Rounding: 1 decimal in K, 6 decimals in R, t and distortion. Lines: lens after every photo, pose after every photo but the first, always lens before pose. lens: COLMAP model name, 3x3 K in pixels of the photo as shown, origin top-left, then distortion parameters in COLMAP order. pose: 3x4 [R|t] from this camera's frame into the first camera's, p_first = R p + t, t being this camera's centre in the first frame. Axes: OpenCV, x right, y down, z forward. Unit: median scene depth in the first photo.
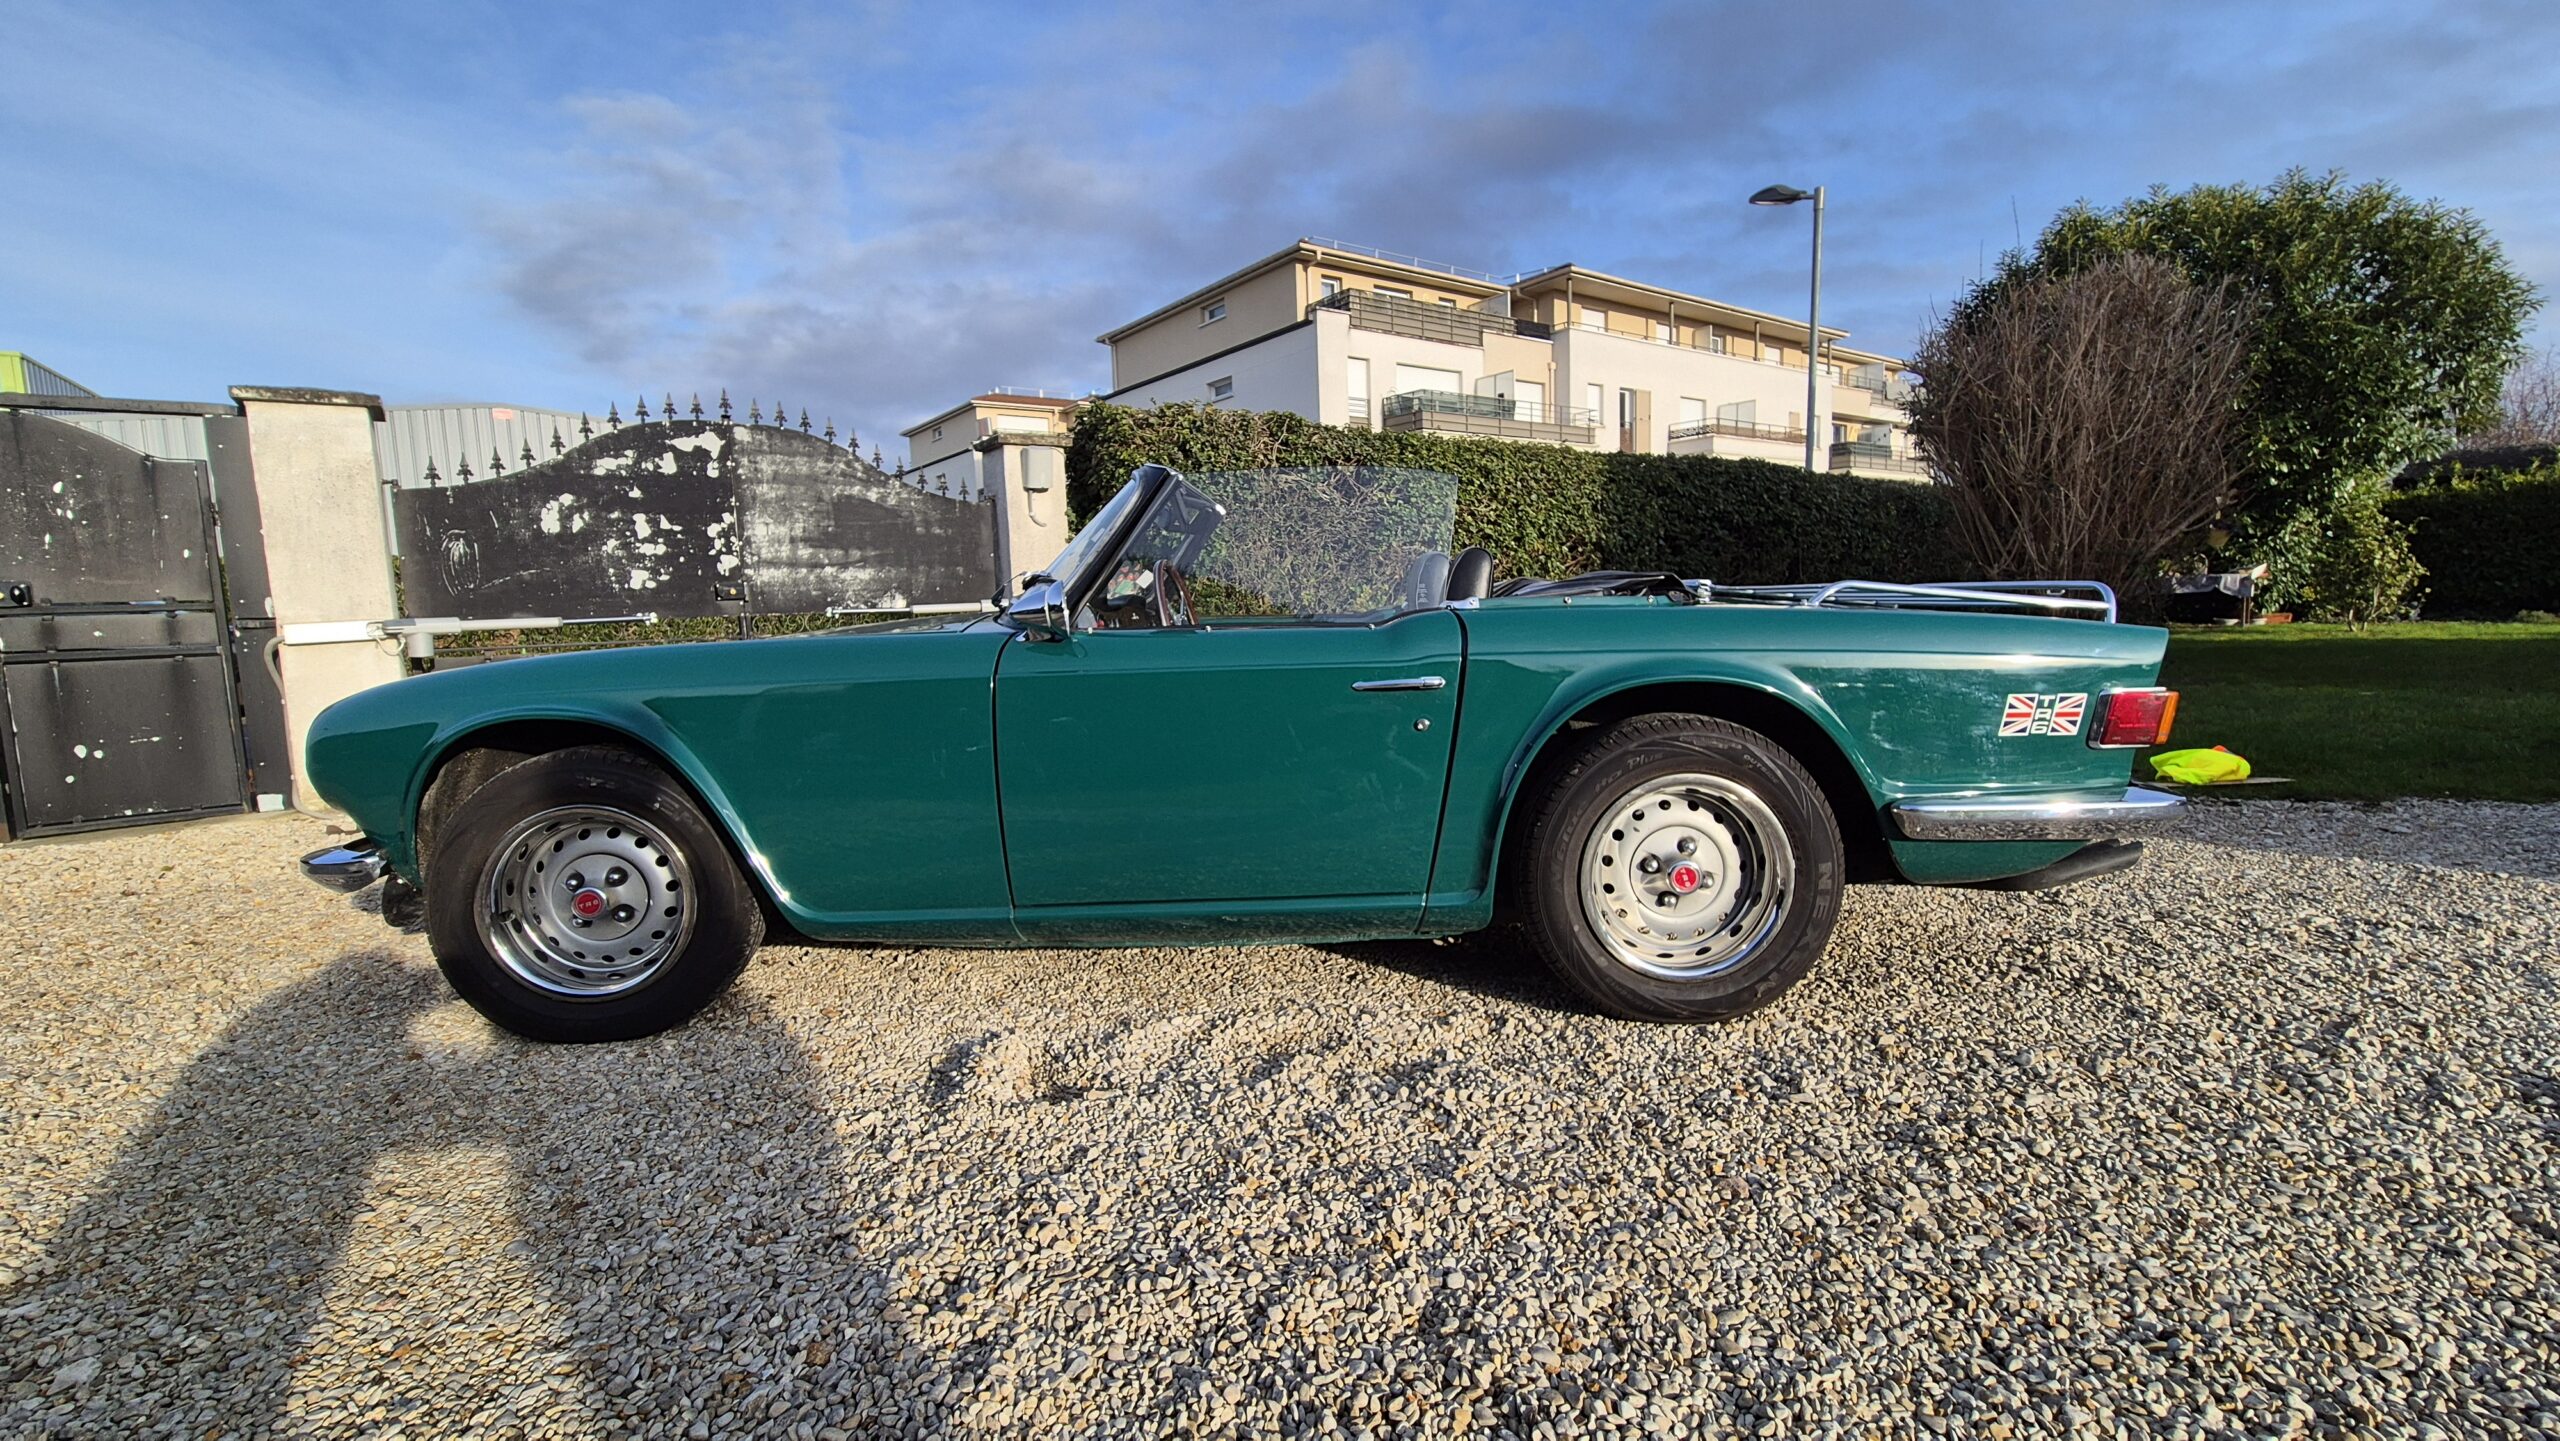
lens RADIAL K [[1050.0, 0, 1277.7], [0, 1050.0, 709.2], [0, 0, 1]] dist [-0.000717, 0.000553]
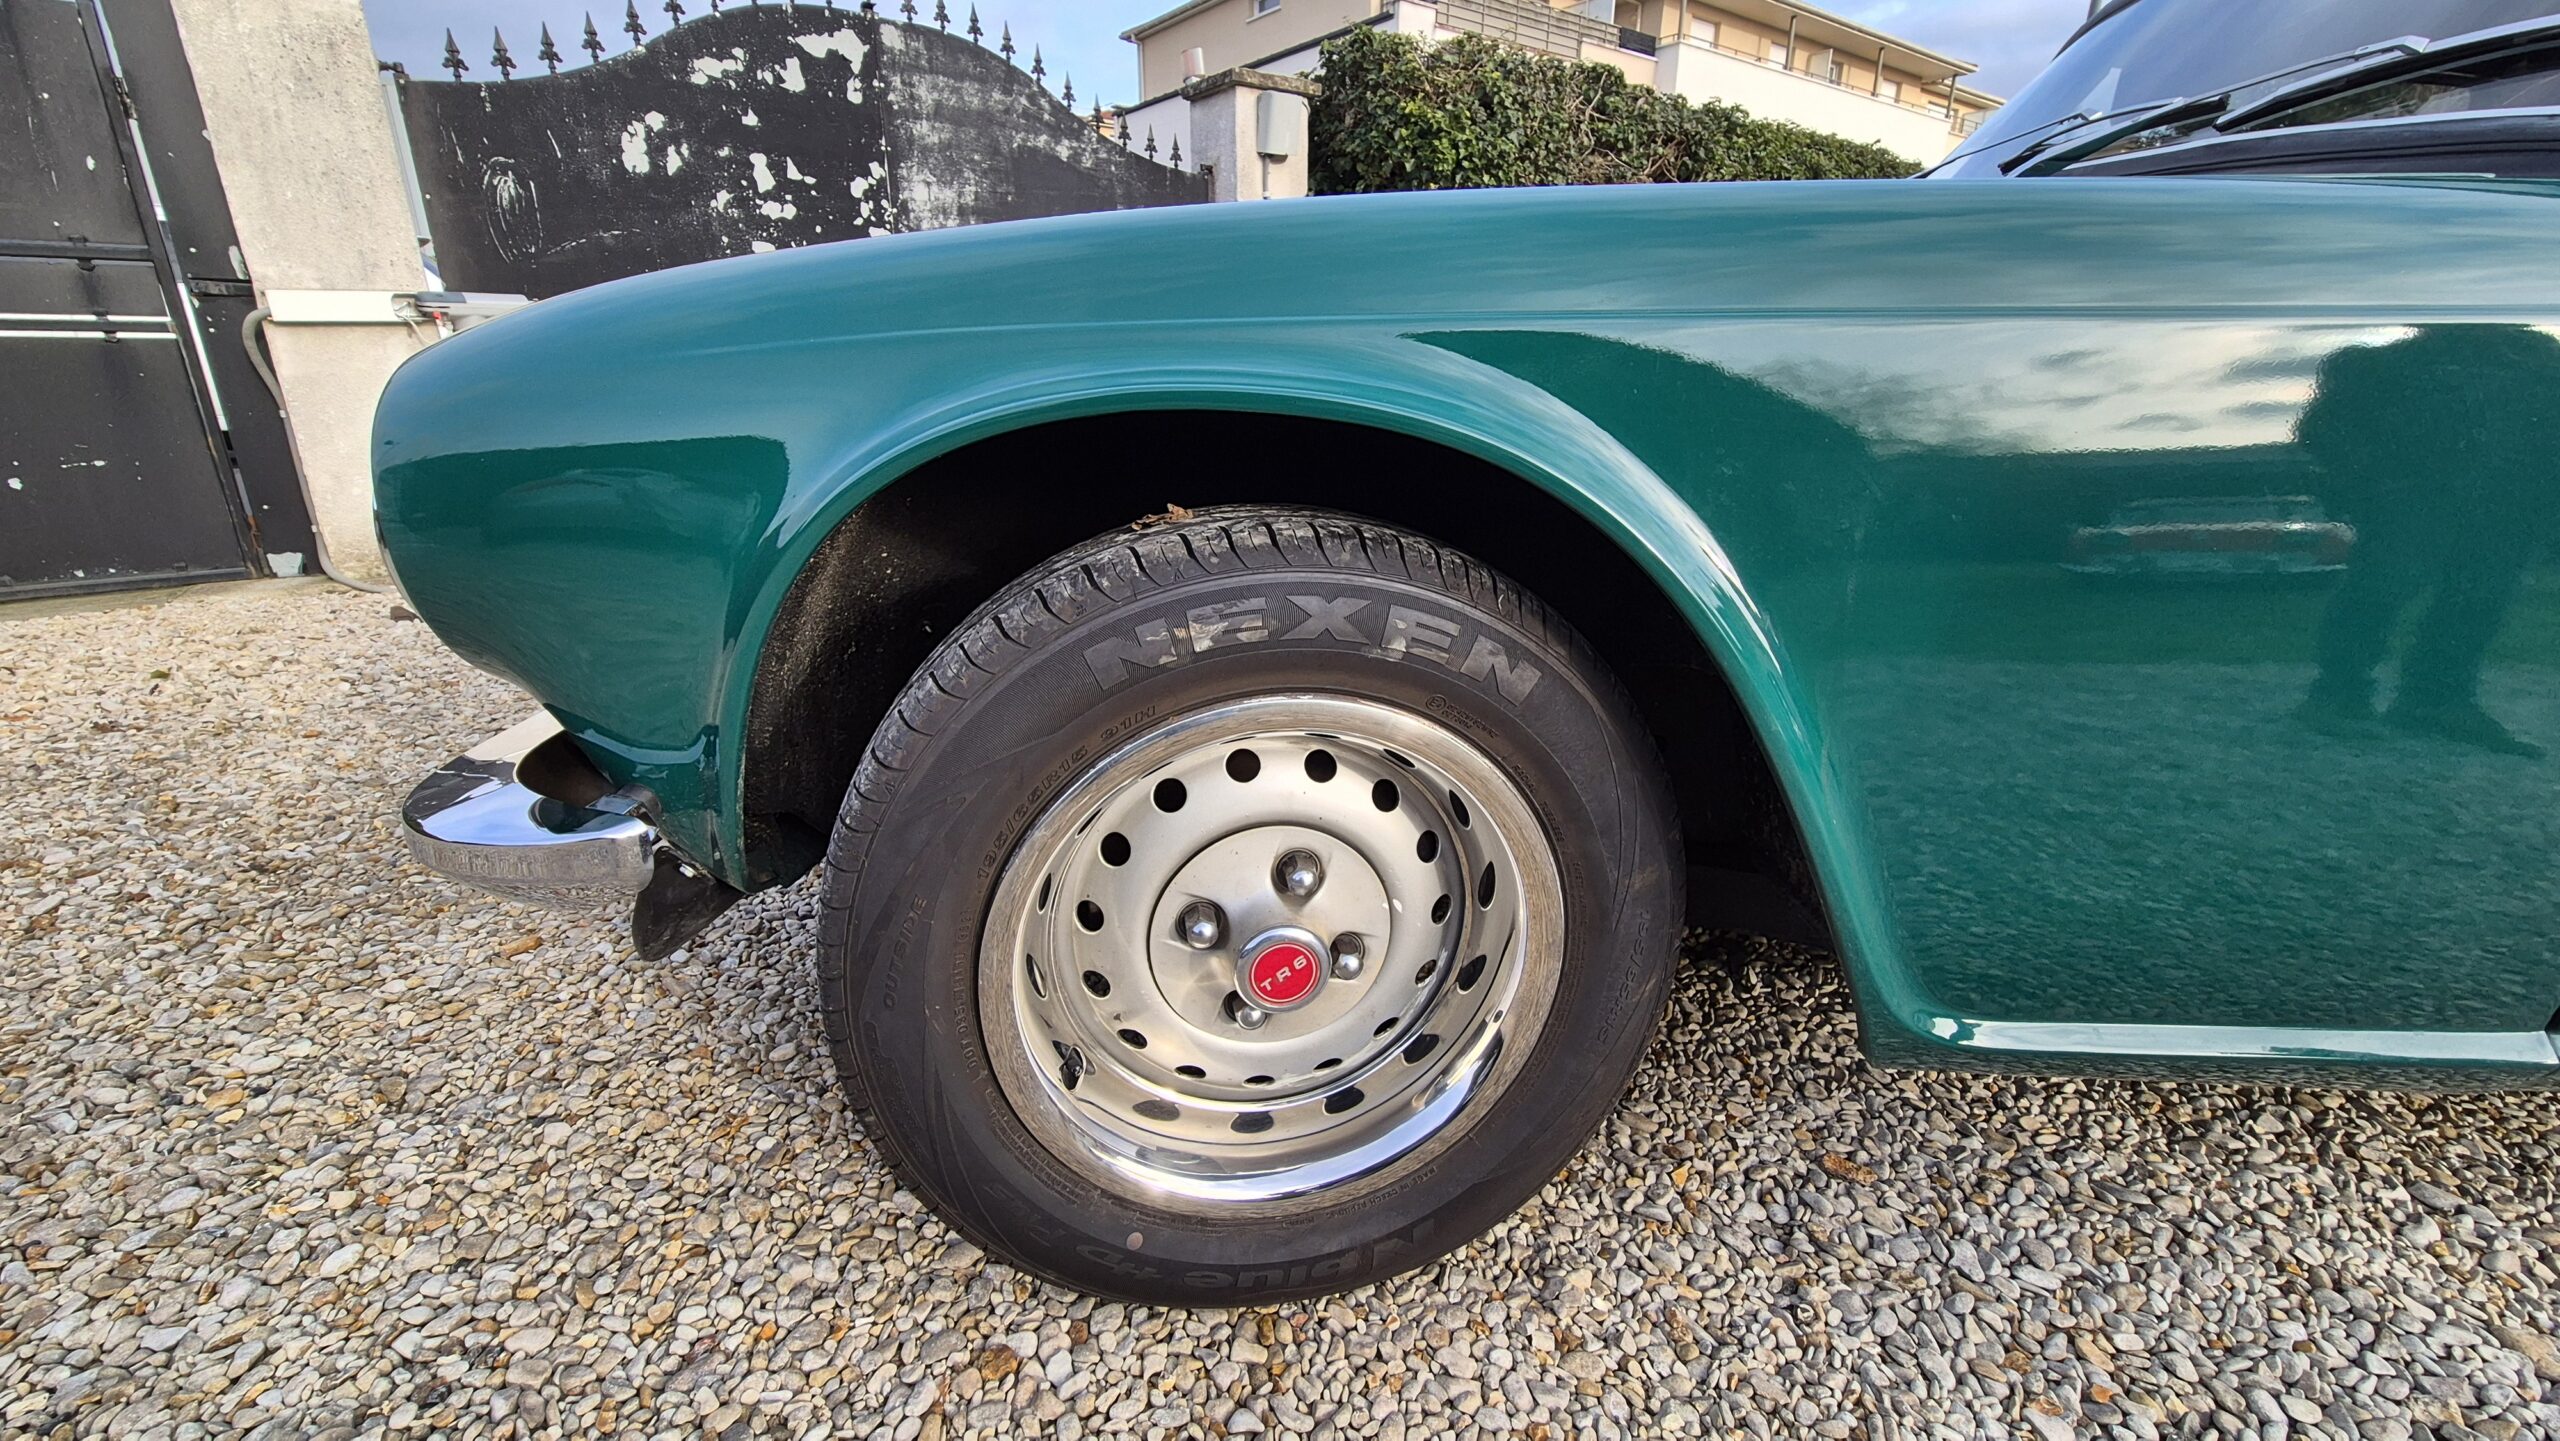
lens RADIAL K [[1050.0, 0, 1277.7], [0, 1050.0, 709.2], [0, 0, 1]] dist [-0.000717, 0.000553]
pose [[0.999264, 0.033529, 0.018653, -0.250830], [-0.036716, 0.976757, 0.211182, 0.009620], [-0.011139, -0.211712, 0.977269, 0.234474]]
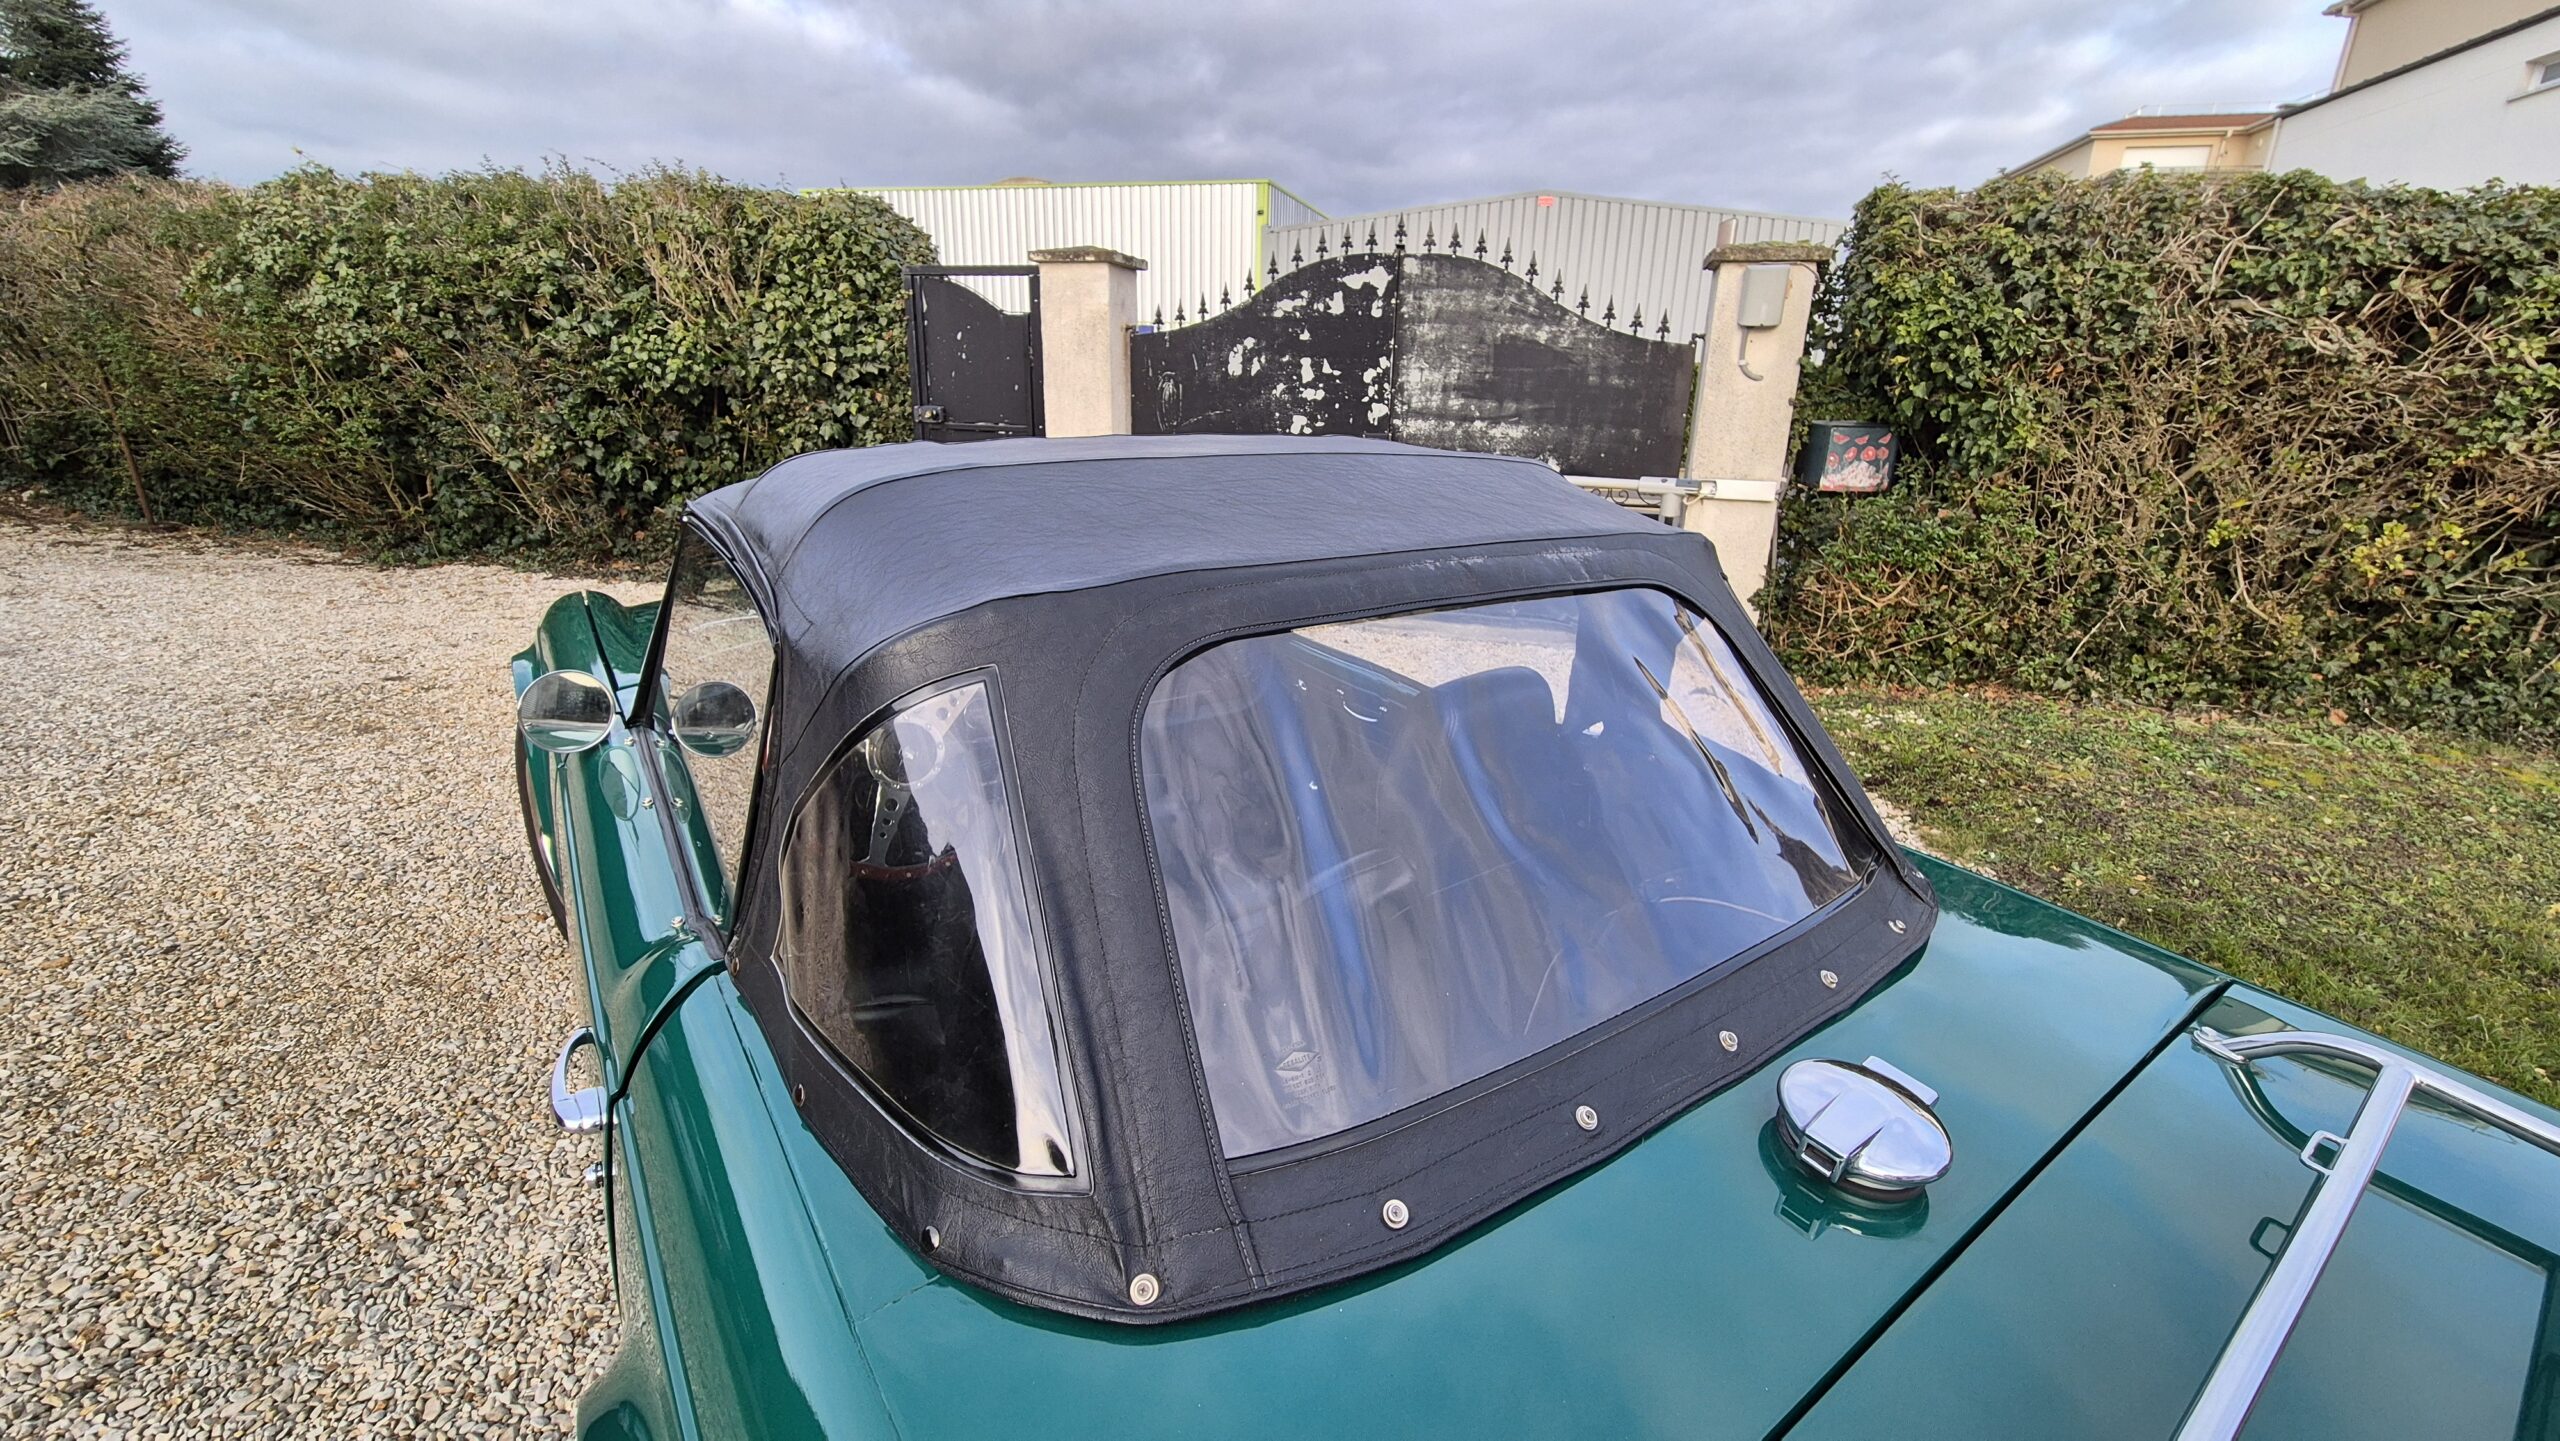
lens RADIAL K [[1036.6, 0, 1280.2], [0, 1036.6, 706.7], [0, 0, 1]] dist [0.000769, -0.000394]
pose [[0.618017, 0.287104, -0.731865, 0.177820], [-0.132332, 0.955638, 0.263142, -0.115479], [0.774948, -0.065777, 0.628593, 0.314741]]
